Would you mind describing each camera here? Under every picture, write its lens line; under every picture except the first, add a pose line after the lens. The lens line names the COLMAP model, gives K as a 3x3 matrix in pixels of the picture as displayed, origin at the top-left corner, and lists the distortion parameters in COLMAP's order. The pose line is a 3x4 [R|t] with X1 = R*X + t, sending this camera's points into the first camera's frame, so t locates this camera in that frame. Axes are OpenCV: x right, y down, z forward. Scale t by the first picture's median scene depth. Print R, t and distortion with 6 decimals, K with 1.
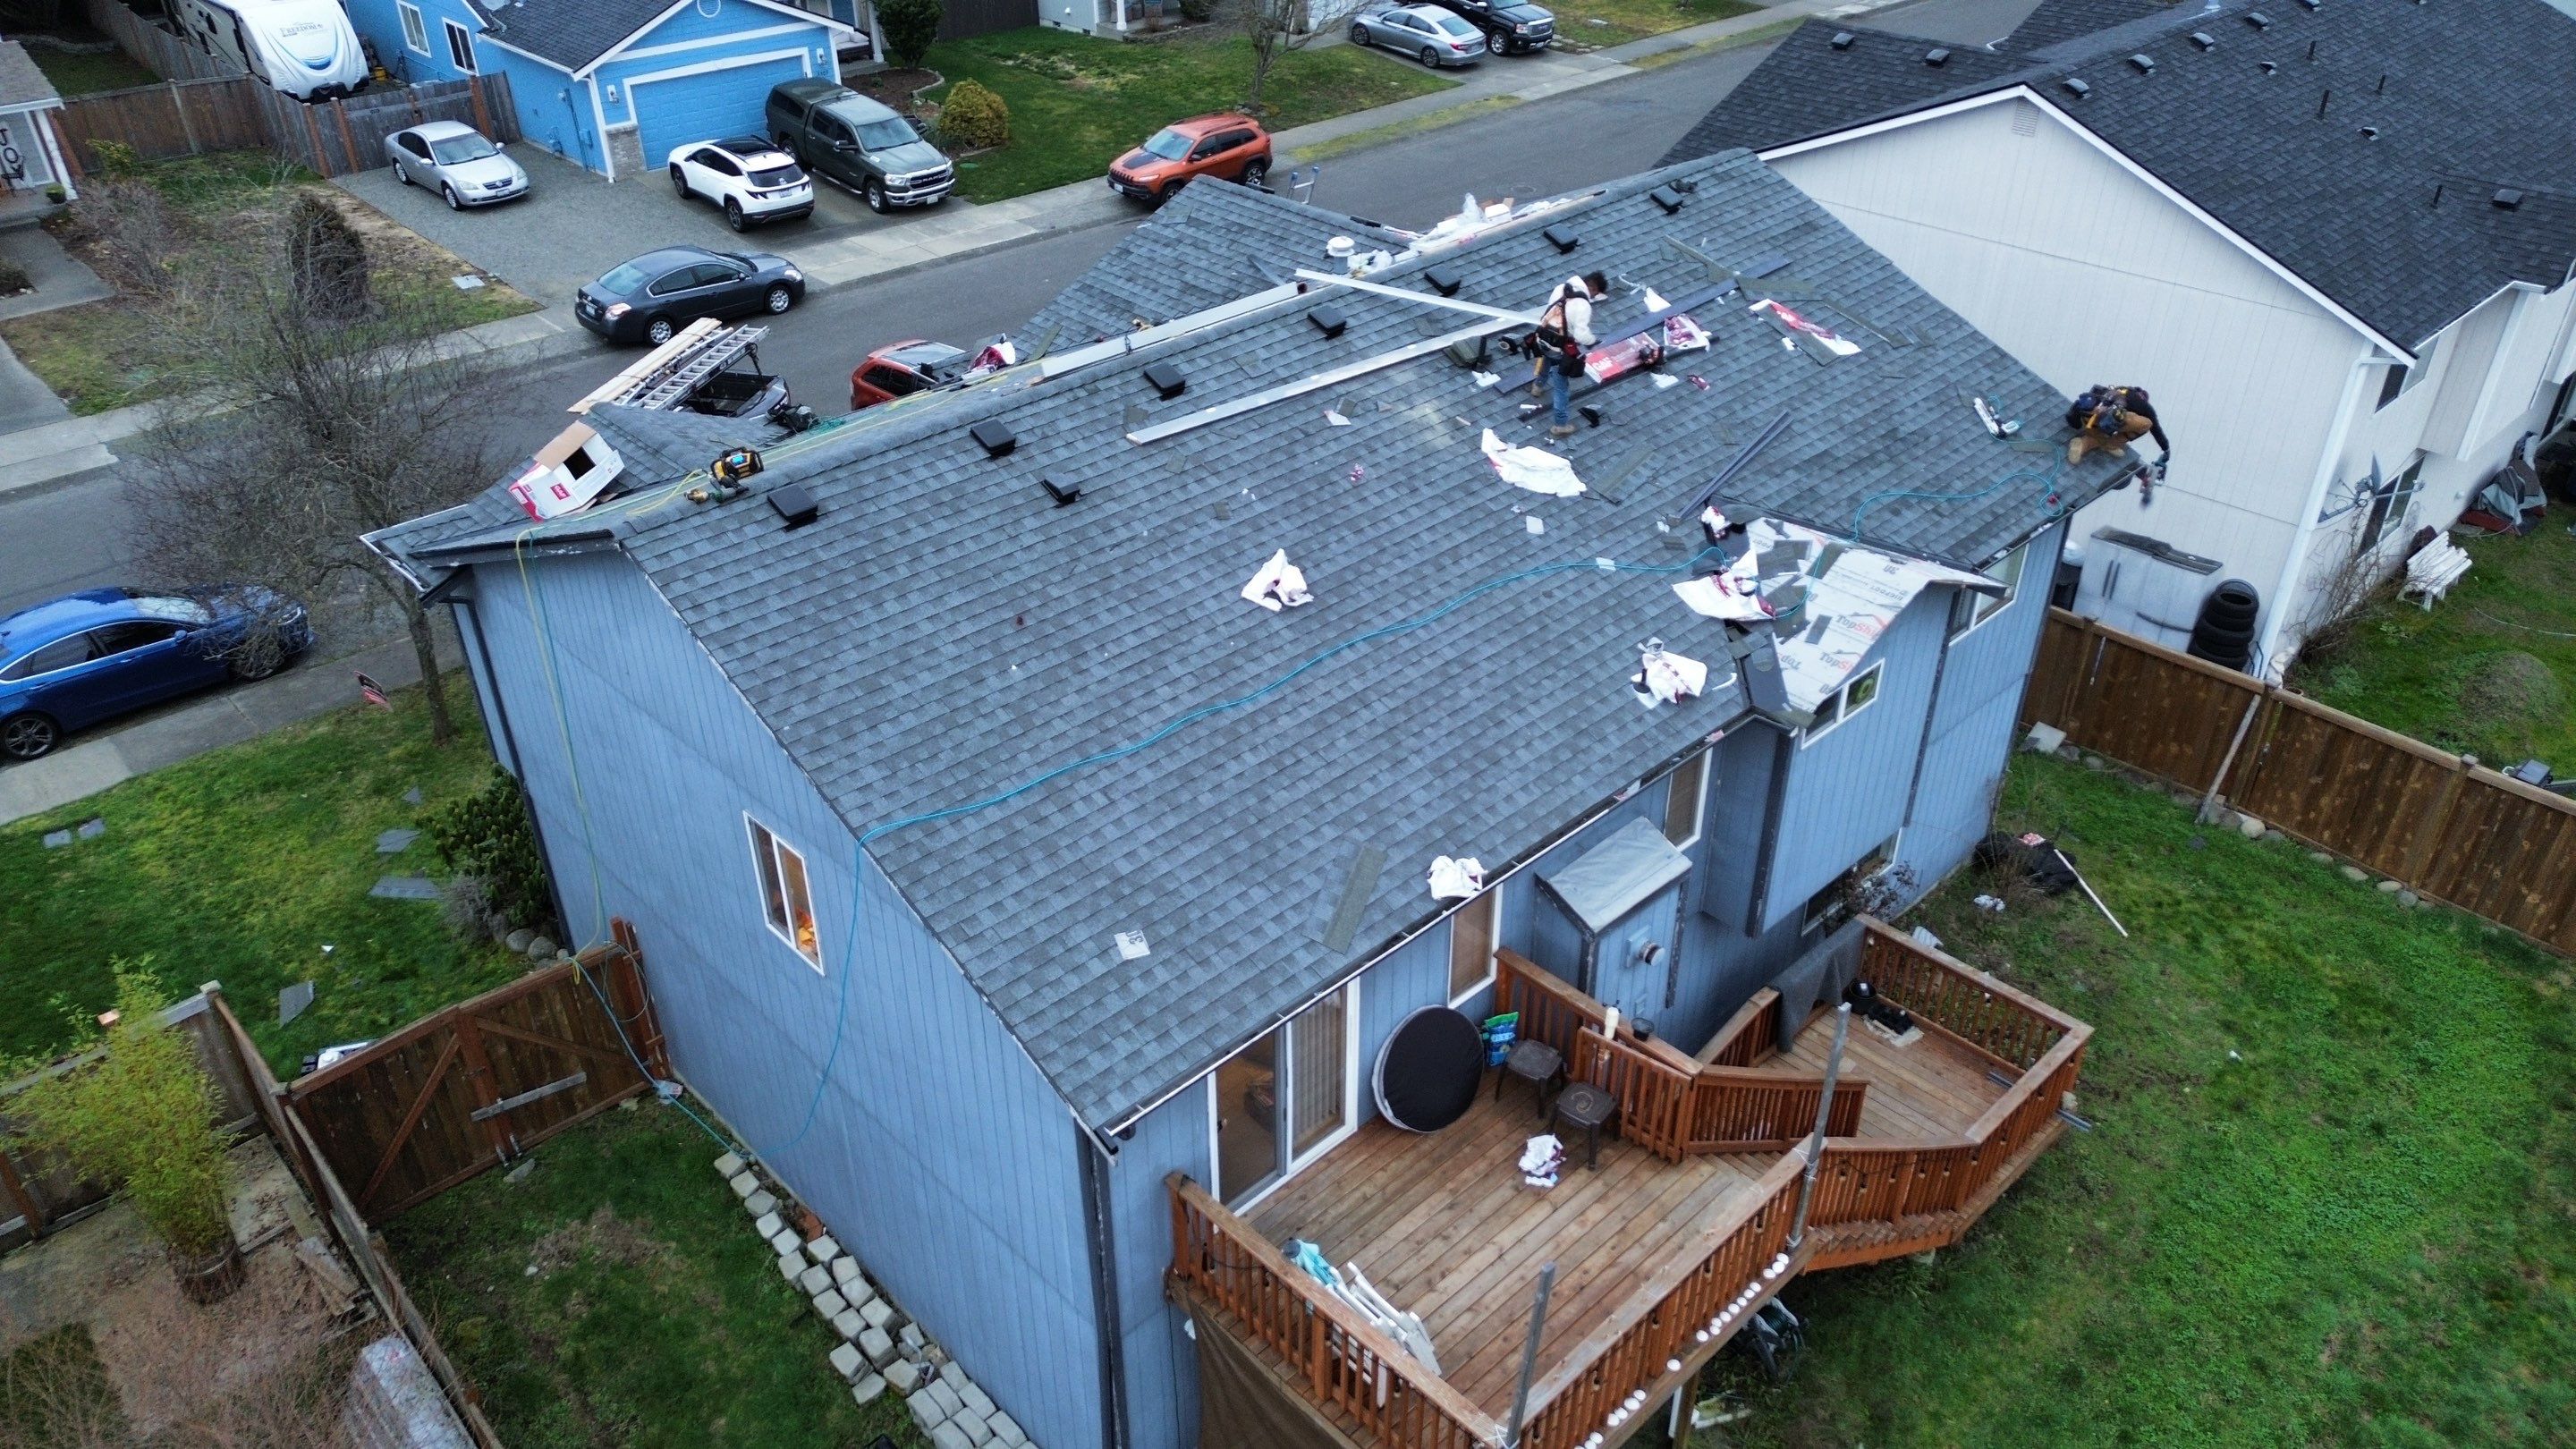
lens RADIAL K [[1810.6, 0, 1288.0], [0, 1810.6, 724.5], [0, 0, 1]] dist [0.009508, 0.001606]
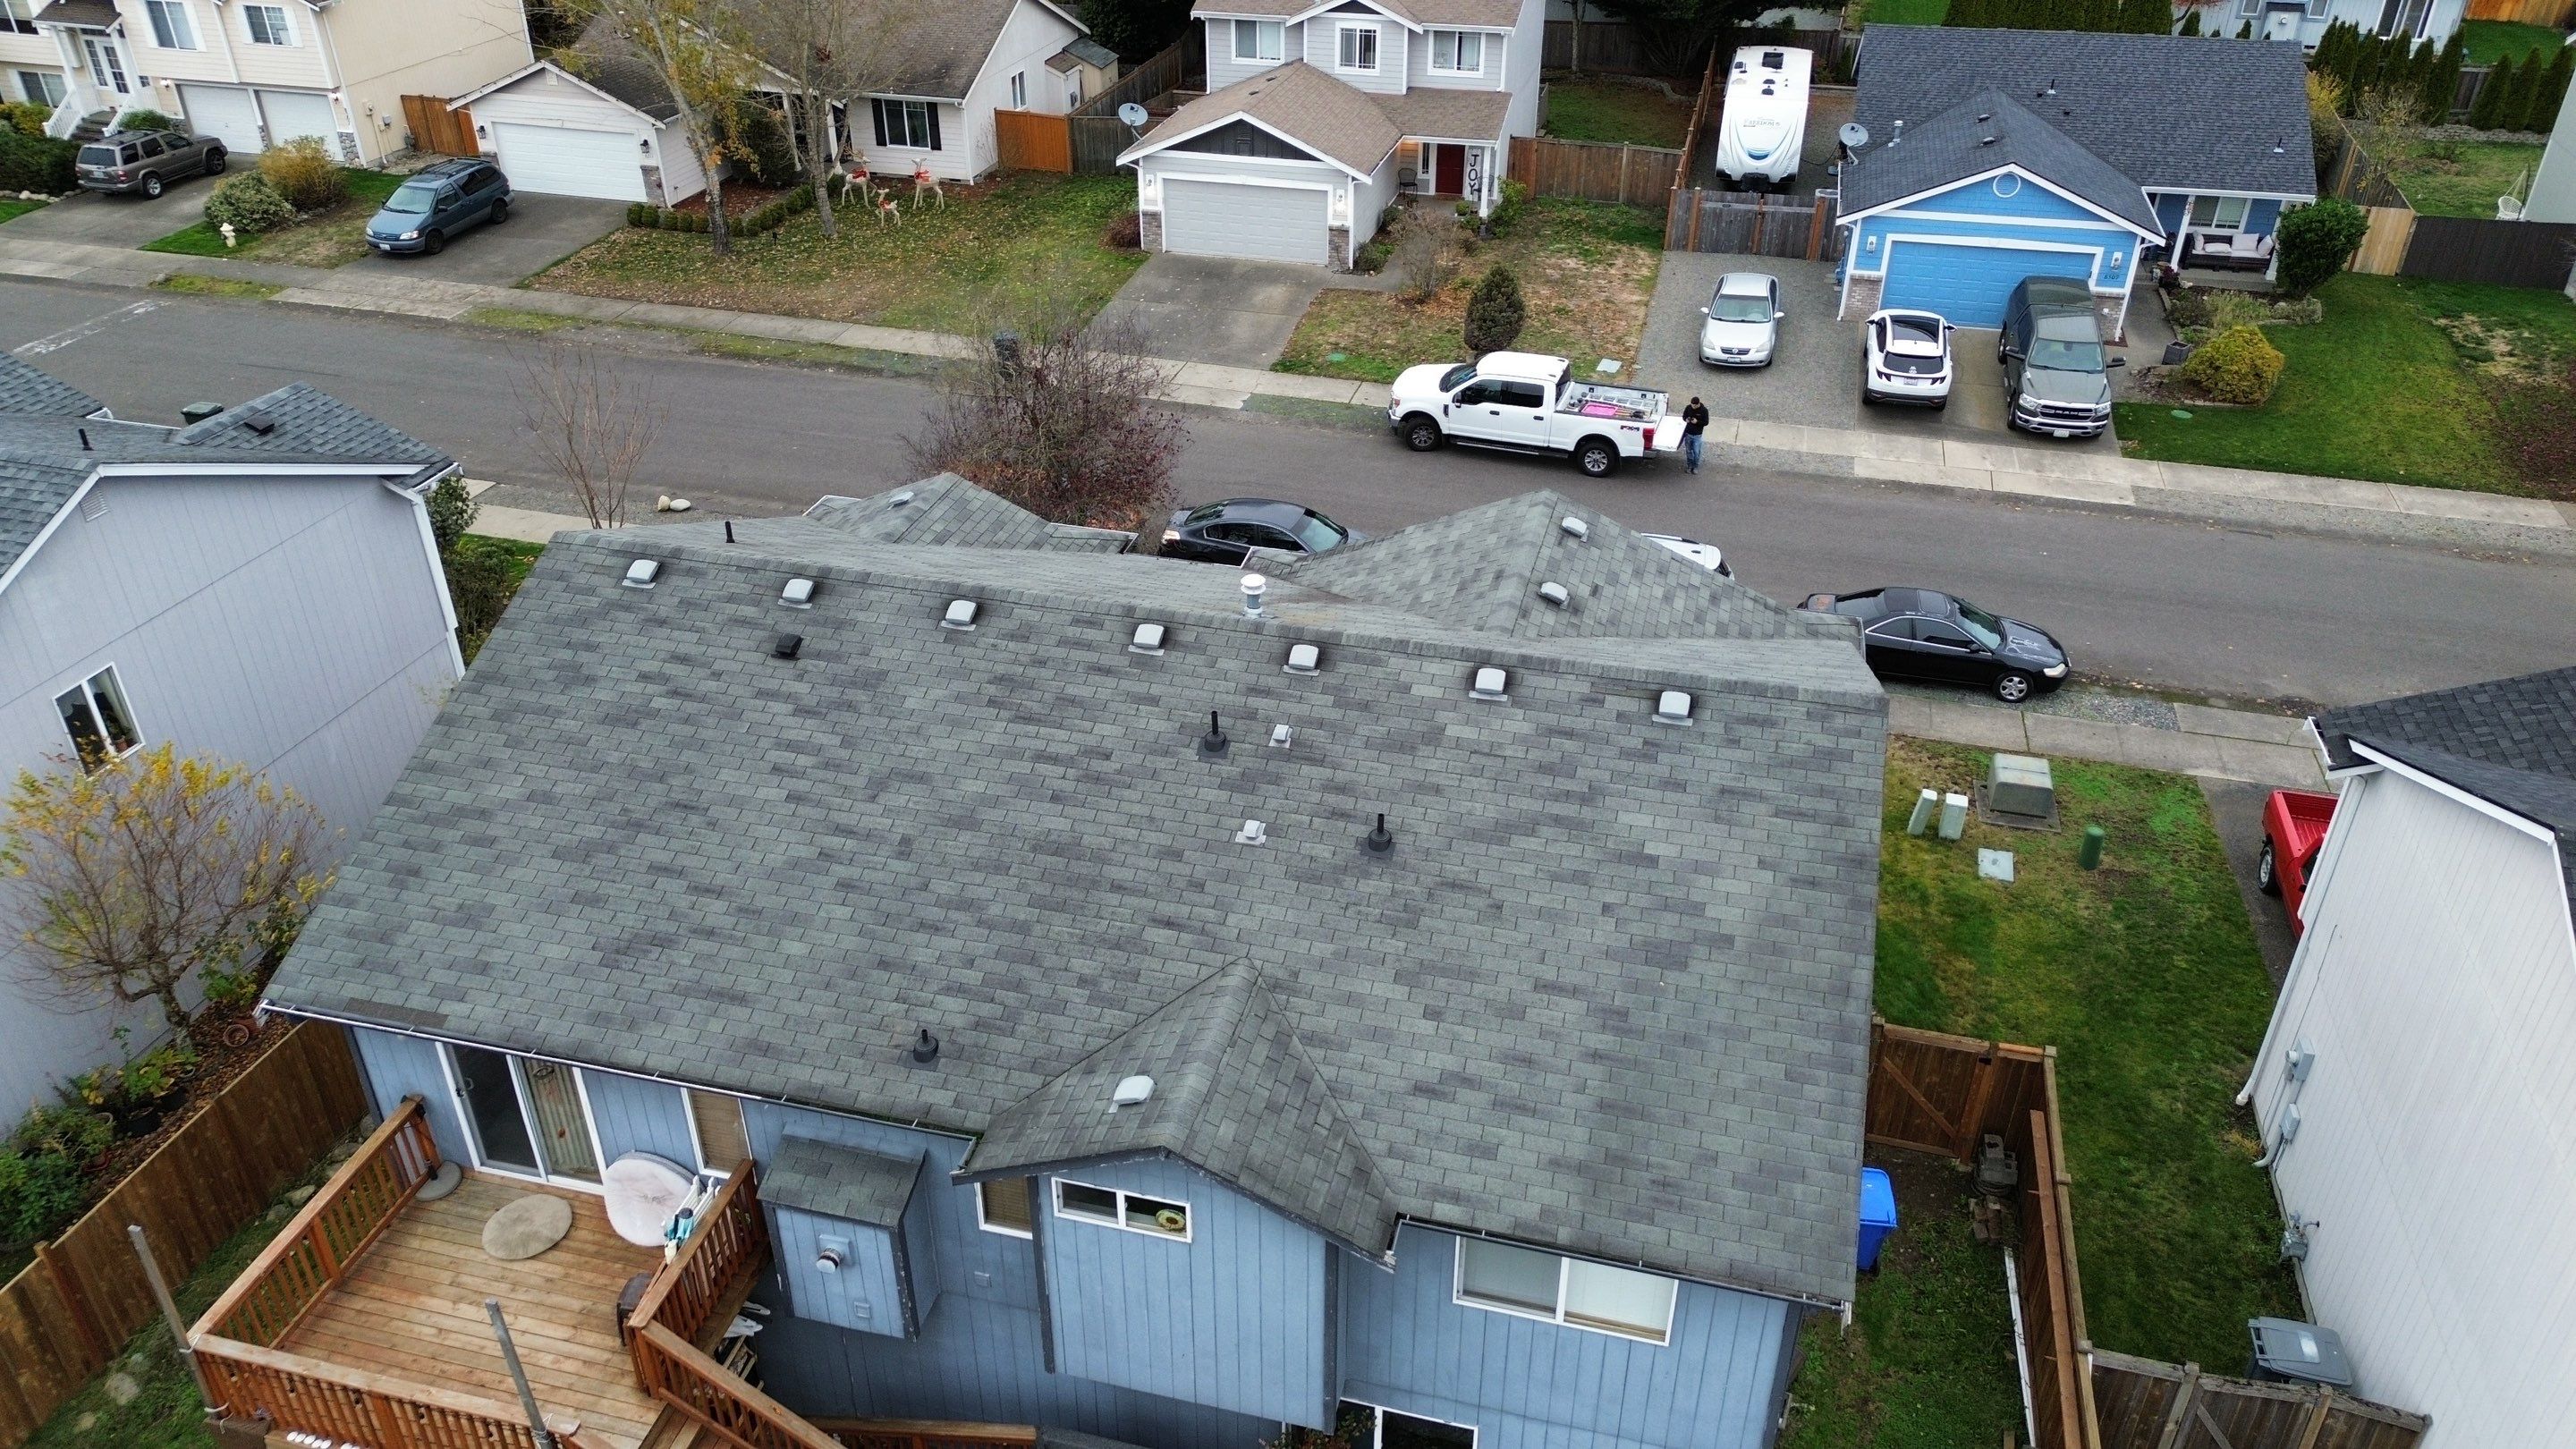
lens RADIAL K [[1810.6, 0, 1288.0], [0, 1810.6, 724.5], [0, 0, 1]] dist [0.009508, 0.001606]
pose [[0.530252, 0.440394, -0.724491, 0.335288], [-0.453694, 0.869260, 0.196338, -0.162578], [0.716237, 0.224588, 0.660730, 0.133085]]
